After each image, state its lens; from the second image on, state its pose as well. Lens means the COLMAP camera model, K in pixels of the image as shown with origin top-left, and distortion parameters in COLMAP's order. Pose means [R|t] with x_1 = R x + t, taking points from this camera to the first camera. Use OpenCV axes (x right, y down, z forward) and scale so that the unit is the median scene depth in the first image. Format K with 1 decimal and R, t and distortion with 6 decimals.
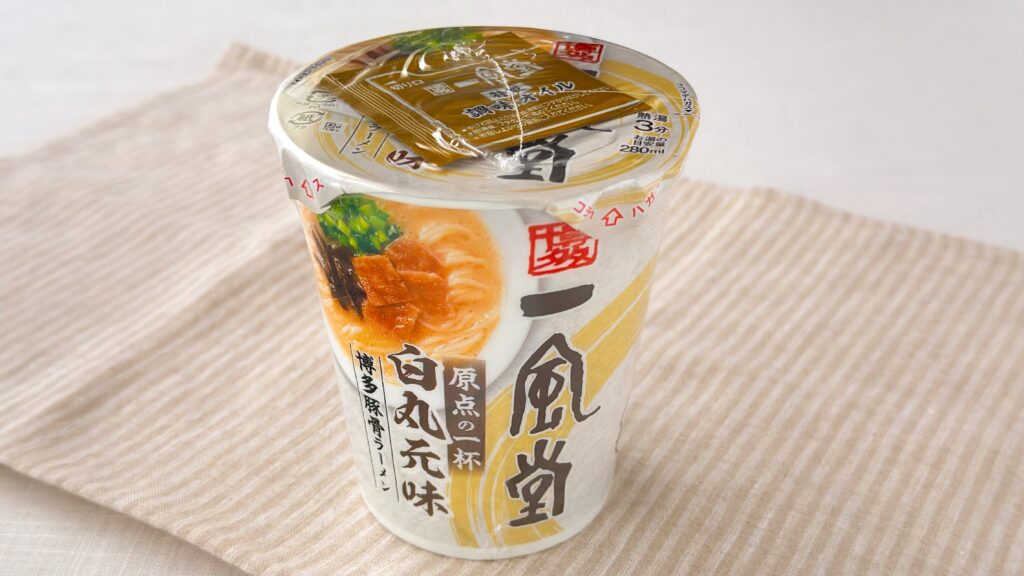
lens RADIAL K [[970.0, 0, 512.0], [0, 970.0, 288.0], [0, 0, 1]] dist [0.010905, 0.002096]
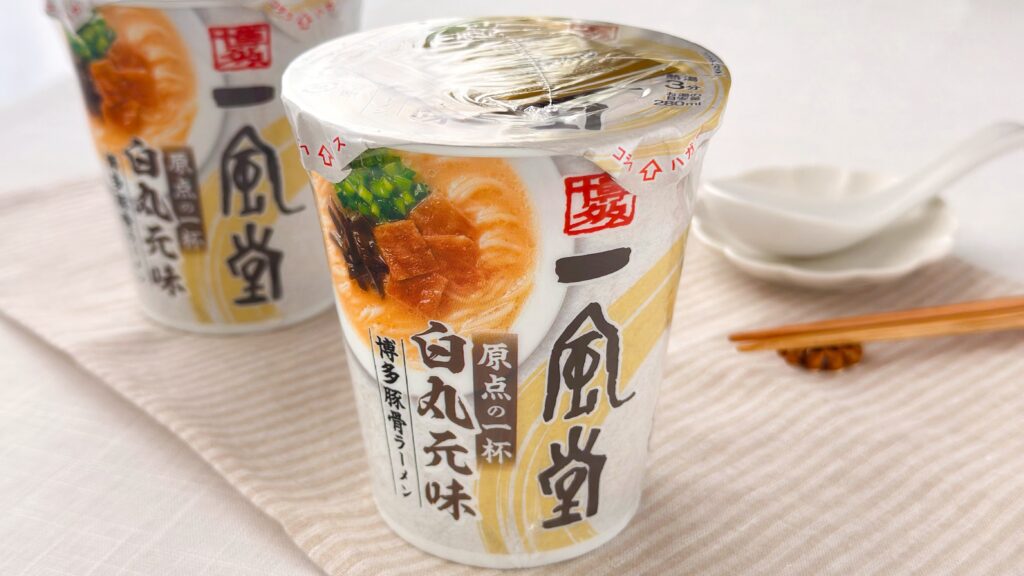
lens RADIAL K [[970.0, 0, 512.0], [0, 970.0, 288.0], [0, 0, 1]] dist [0.010905, 0.002096]
pose [[0.999309, -0.029929, 0.022043, -0.050799], [0.031609, 0.996271, -0.080282, 0.102199], [-0.019558, 0.080923, 0.996528, 0.061065]]
